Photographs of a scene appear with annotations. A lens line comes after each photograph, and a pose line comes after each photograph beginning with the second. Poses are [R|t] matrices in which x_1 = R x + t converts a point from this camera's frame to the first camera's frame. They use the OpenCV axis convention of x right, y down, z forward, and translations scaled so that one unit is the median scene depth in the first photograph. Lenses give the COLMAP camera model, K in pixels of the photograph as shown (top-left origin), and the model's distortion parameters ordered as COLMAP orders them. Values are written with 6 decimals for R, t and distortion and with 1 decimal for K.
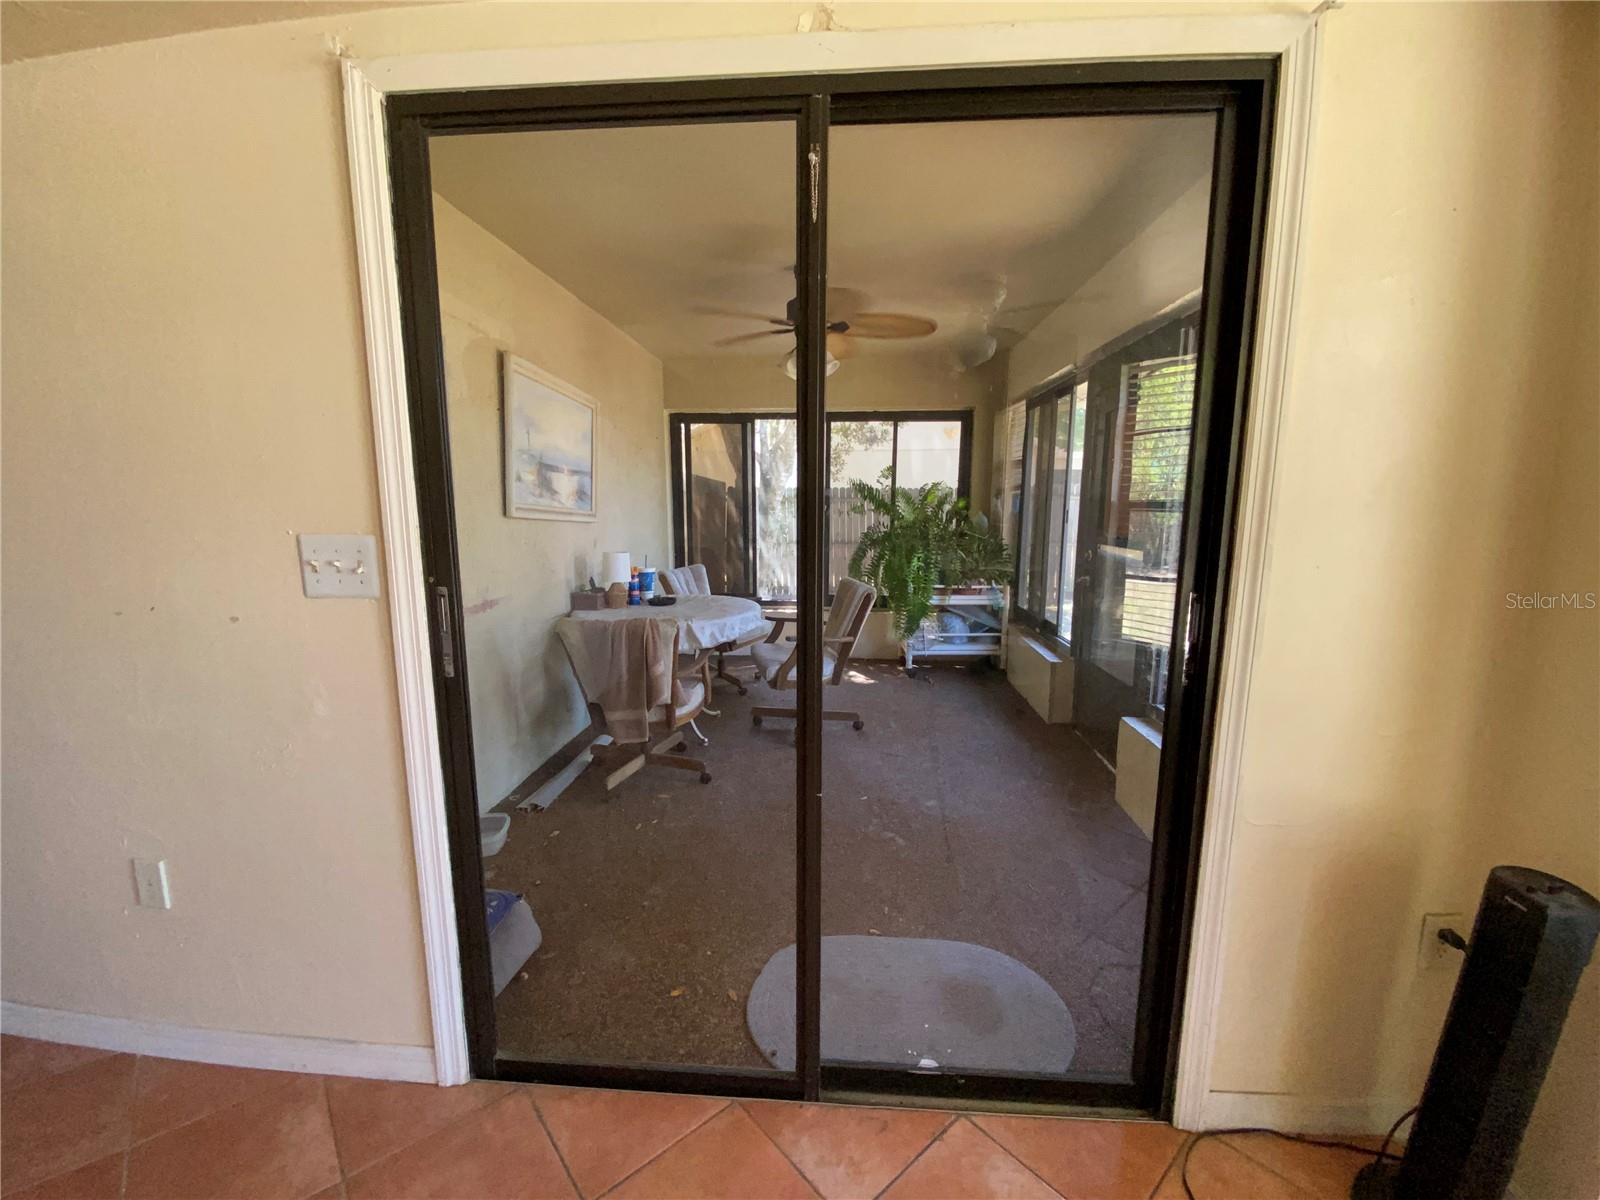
lens RADIAL K [[646.8, 0, 801.5], [0, 646.8, 600.9], [0, 0, 1]] dist [0.001164, -0.002849]
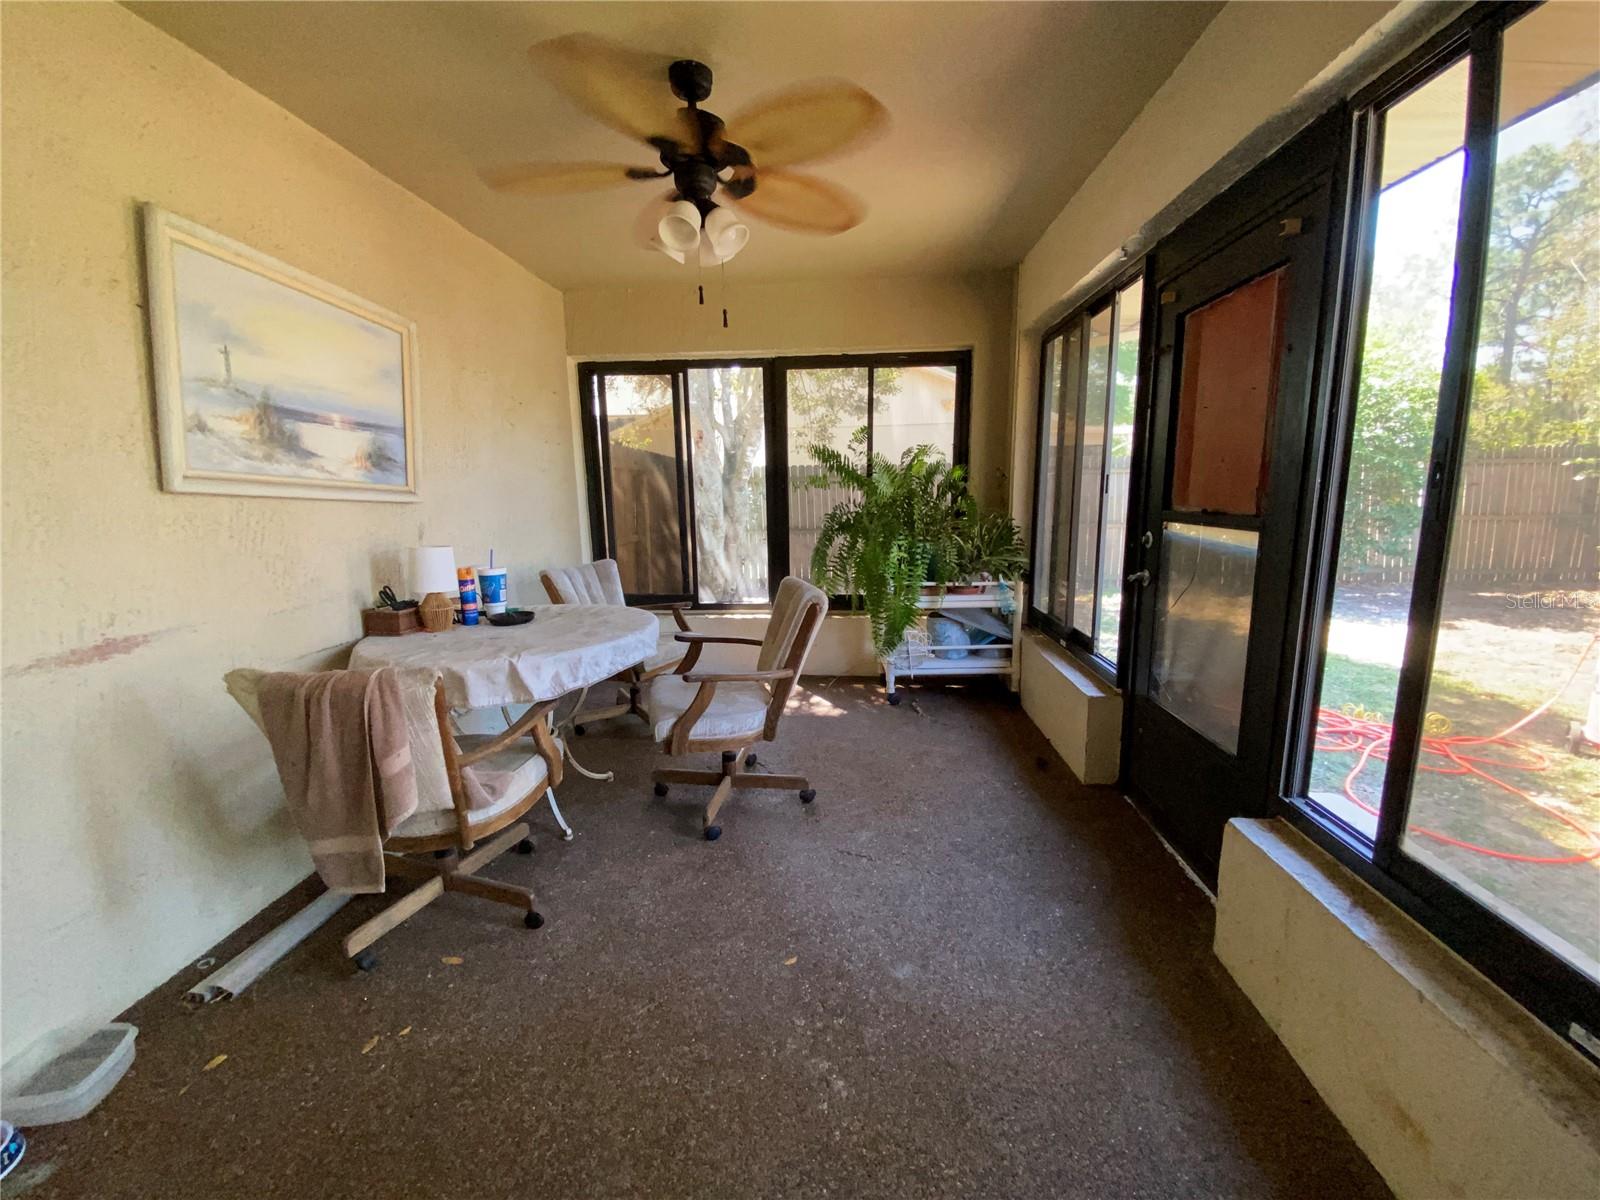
lens RADIAL K [[646.8, 0, 797.4], [0, 646.8, 593.7], [0, 0, 1]] dist [0.001164, -0.002849]
pose [[0.999830, -0.015759, -0.009533, 0.075082], [0.015860, 0.999817, 0.010682, -0.023021], [0.009363, -0.010832, 0.999897, 0.275880]]
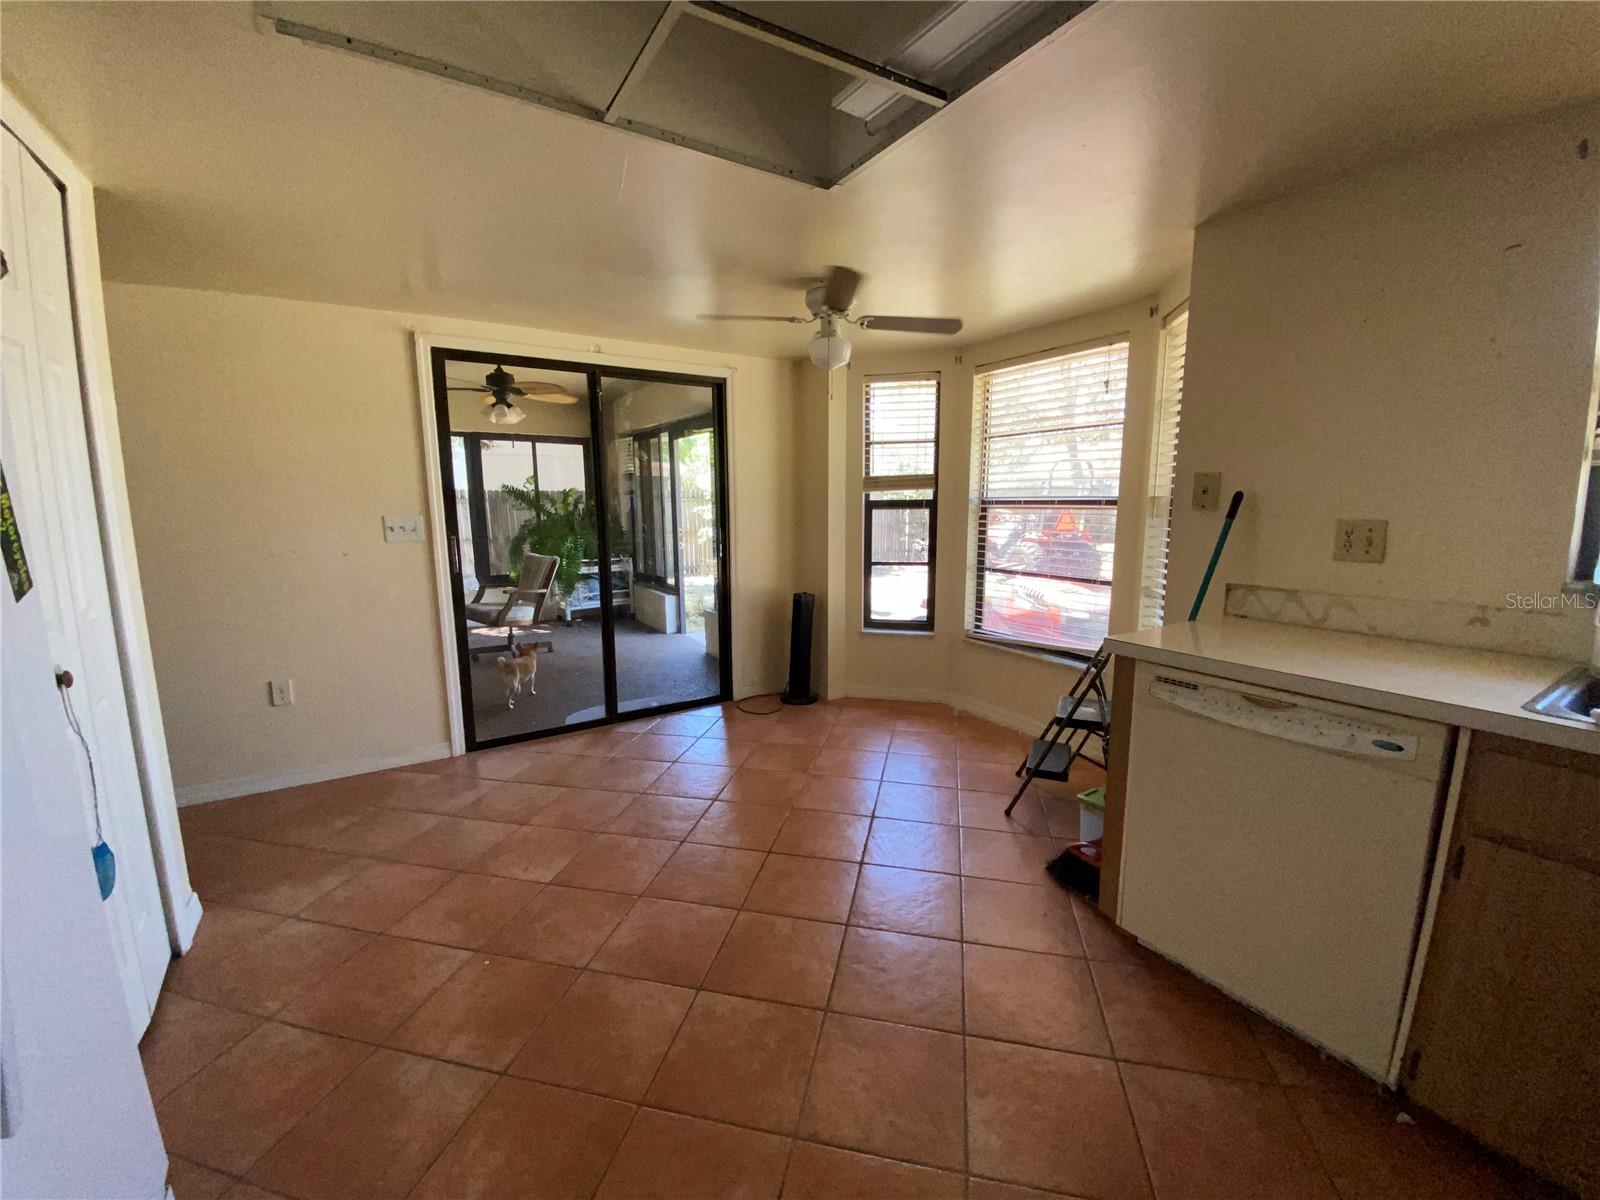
lens RADIAL K [[646.8, 0, 803.4], [0, 646.8, 602.2], [0, 0, 1]] dist [0.001164, -0.002849]
pose [[0.810257, -0.093885, 0.578506, -0.257779], [0.092670, 0.995192, 0.031714, 0.077156], [-0.578702, 0.027913, 0.815061, -0.497901]]
